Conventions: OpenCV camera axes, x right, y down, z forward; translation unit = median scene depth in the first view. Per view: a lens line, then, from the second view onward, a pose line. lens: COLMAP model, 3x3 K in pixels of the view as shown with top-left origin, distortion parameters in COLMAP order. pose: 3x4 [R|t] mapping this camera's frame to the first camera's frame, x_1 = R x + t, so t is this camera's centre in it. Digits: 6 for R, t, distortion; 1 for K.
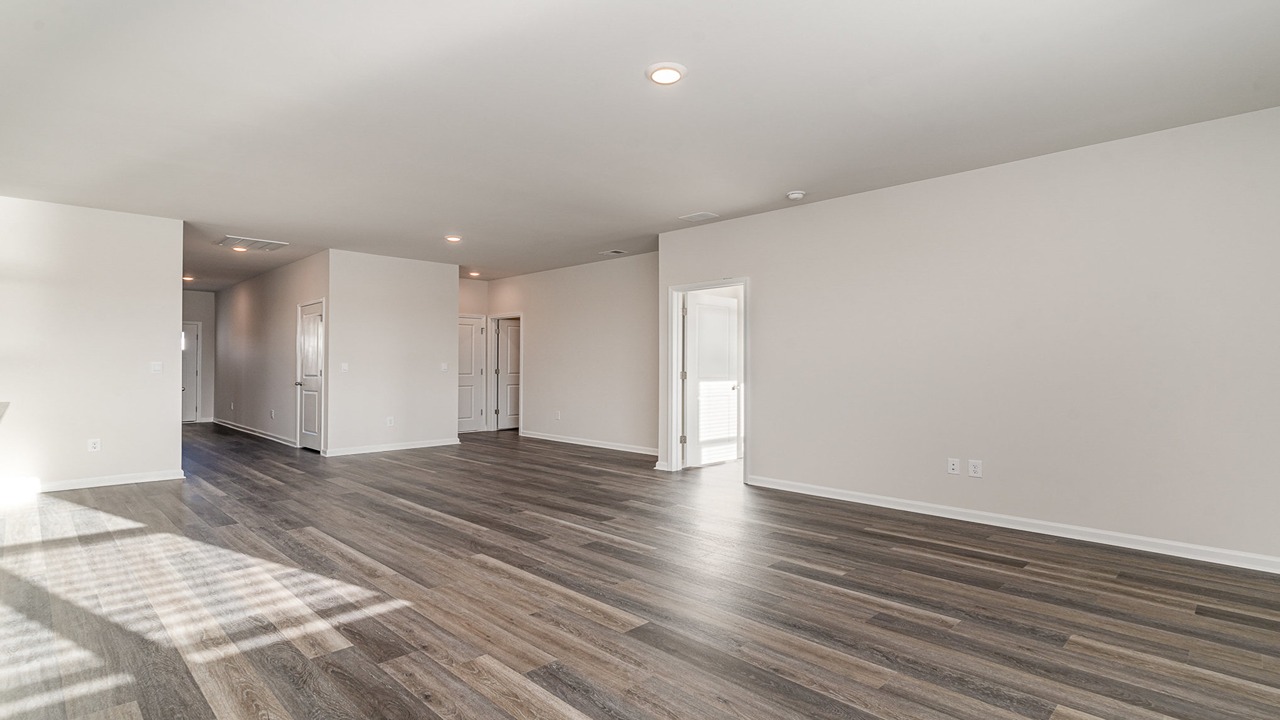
lens RADIAL K [[616.4, 0, 640.0], [0, 616.4, 360.0], [0, 0, 1]] dist [-0.010223, -0.000147]
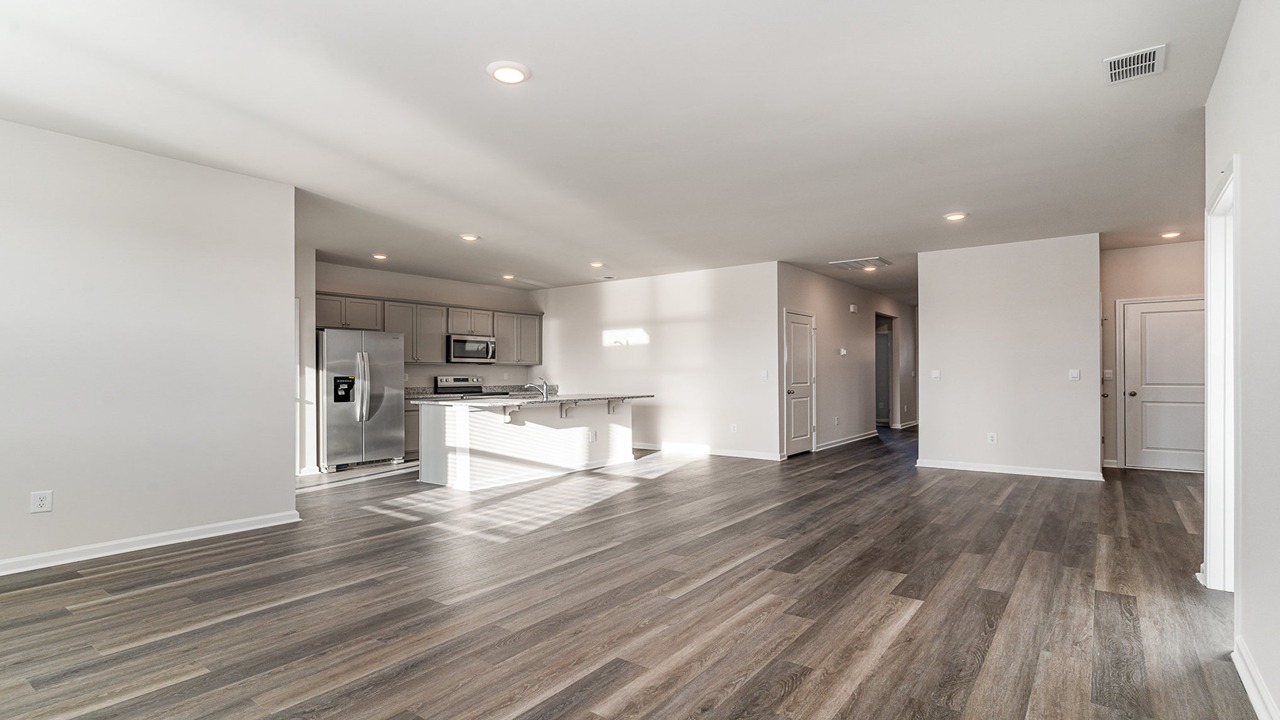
lens RADIAL K [[629.2, 0, 635.7], [0, 629.2, 365.0], [0, 0, 1]] dist [0.004082, 0.000386]
pose [[0.133679, -0.017140, -0.990876, 0.866574], [0.015206, 0.999768, -0.015243, 0.009078], [0.990908, -0.013029, 0.133908, 0.860018]]
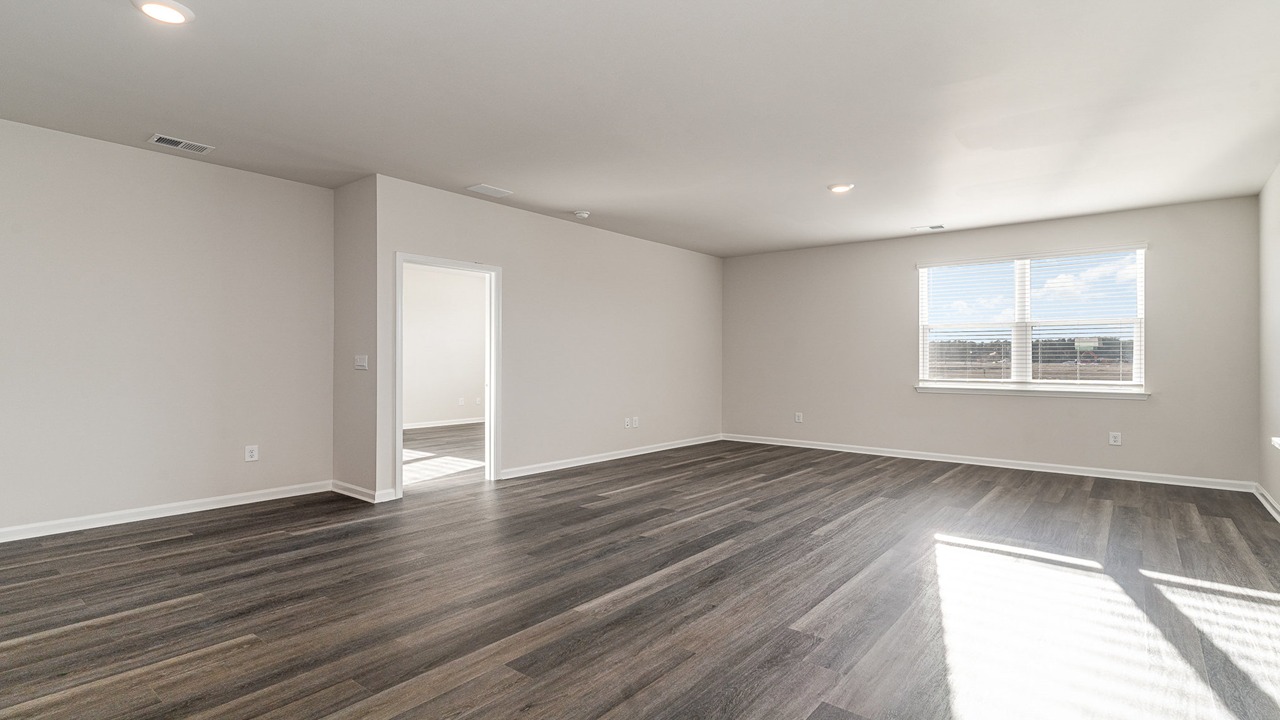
lens RADIAL K [[605.5, 0, 644.9], [0, 605.5, 357.4], [0, 0, 1]] dist [-0.000212, 0.000164]
pose [[-0.100062, -0.001331, 0.994980, -1.278393], [-0.015395, 0.999881, -0.000211, 0.005663], [-0.994862, -0.015339, -0.100070, 1.380958]]
